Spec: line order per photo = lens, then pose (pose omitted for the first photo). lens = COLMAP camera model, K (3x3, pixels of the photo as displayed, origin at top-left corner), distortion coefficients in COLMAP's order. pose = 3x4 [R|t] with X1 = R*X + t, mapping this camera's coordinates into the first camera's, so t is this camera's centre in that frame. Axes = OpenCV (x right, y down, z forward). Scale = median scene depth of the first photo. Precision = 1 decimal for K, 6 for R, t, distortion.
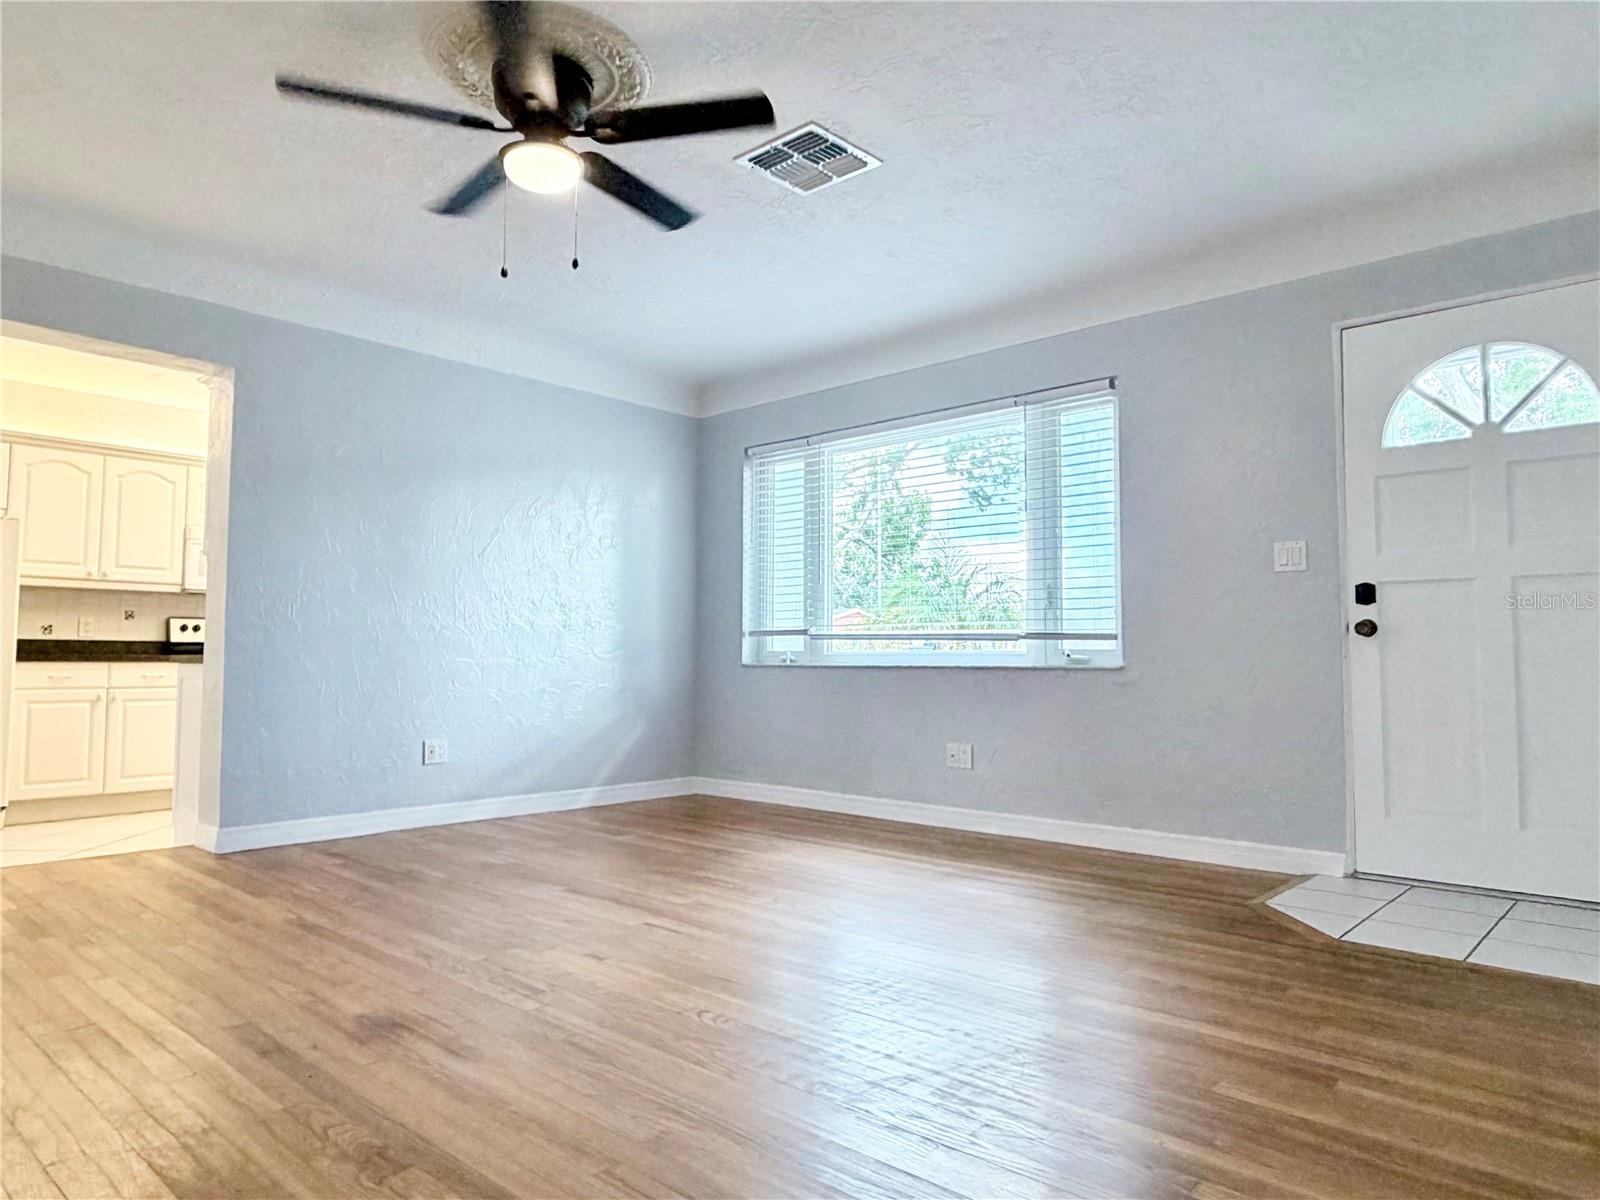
lens RADIAL K [[968.6, 0, 765.9], [0, 968.6, 602.0], [0, 0, 1]] dist [0.000508, 0.000437]
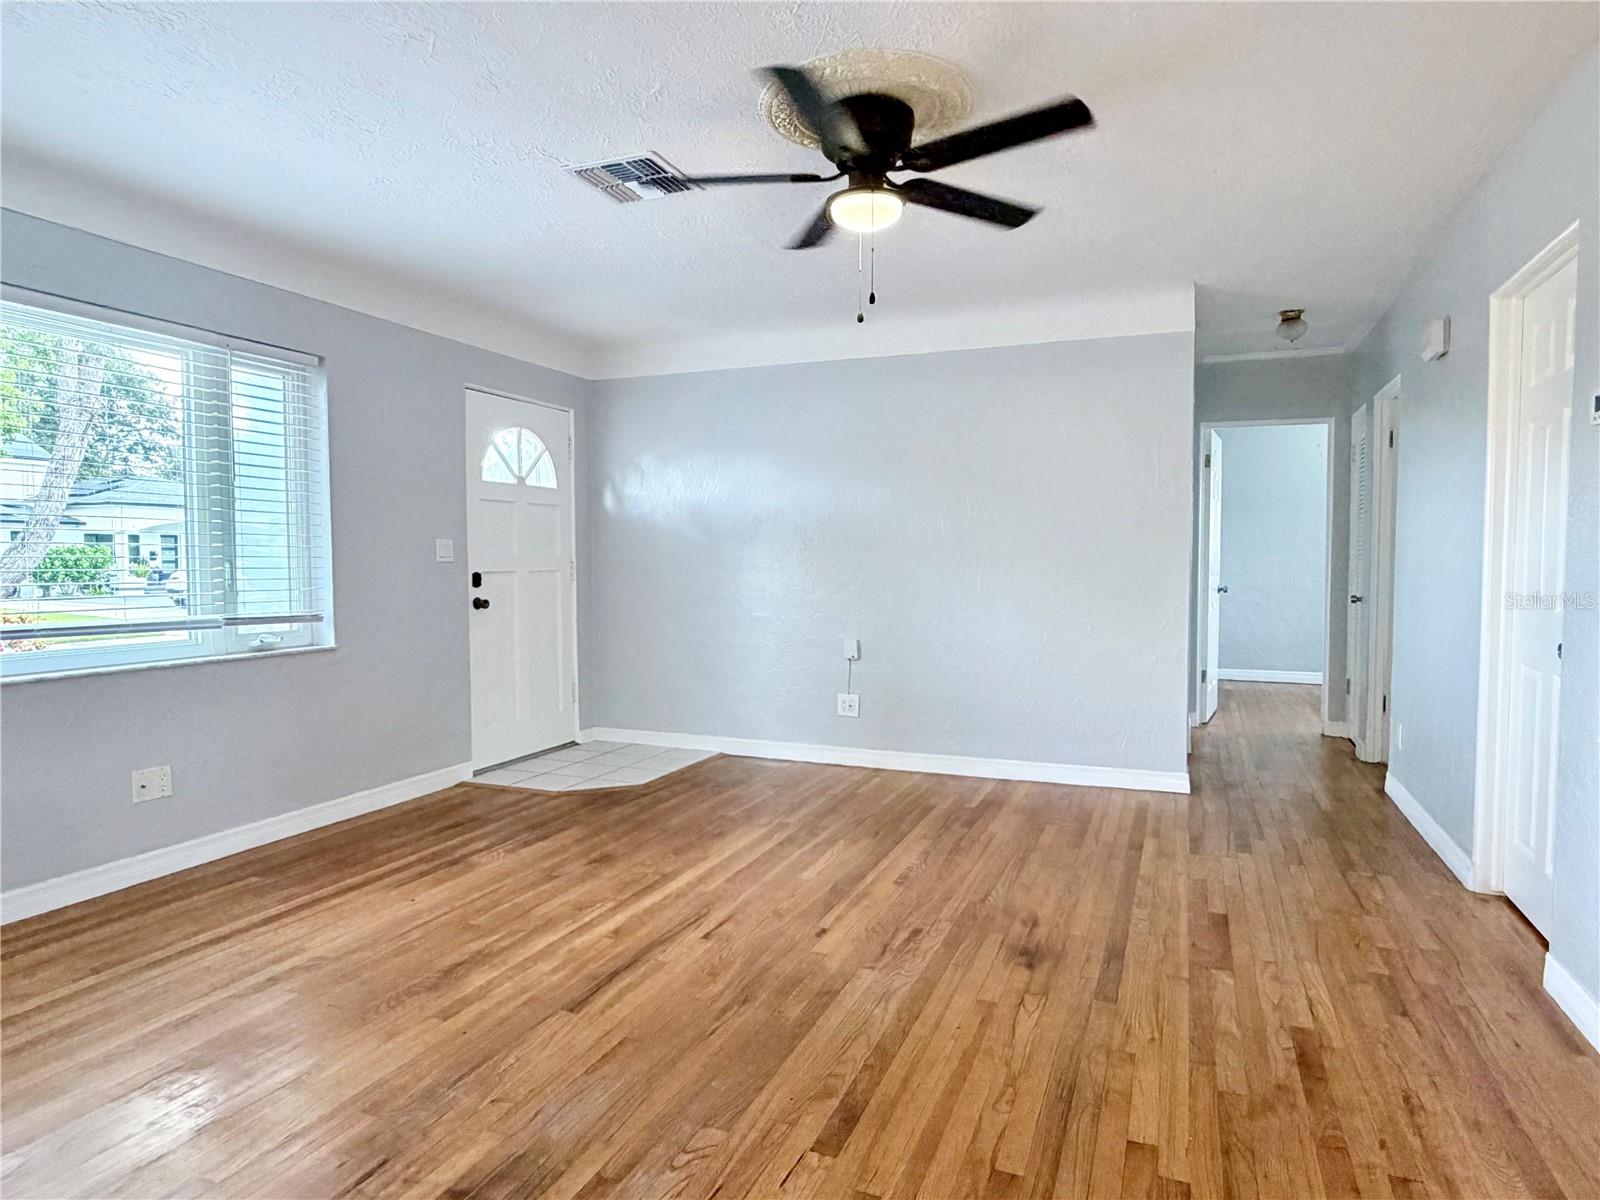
lens RADIAL K [[968.6, 0, 765.9], [0, 968.6, 602.0], [0, 0, 1]] dist [0.000508, 0.000437]
pose [[-0.311200, -0.043116, 0.949366, -0.887280], [-0.039818, 0.998685, 0.032304, -0.039042], [-0.949510, -0.027749, -0.312508, 1.041831]]
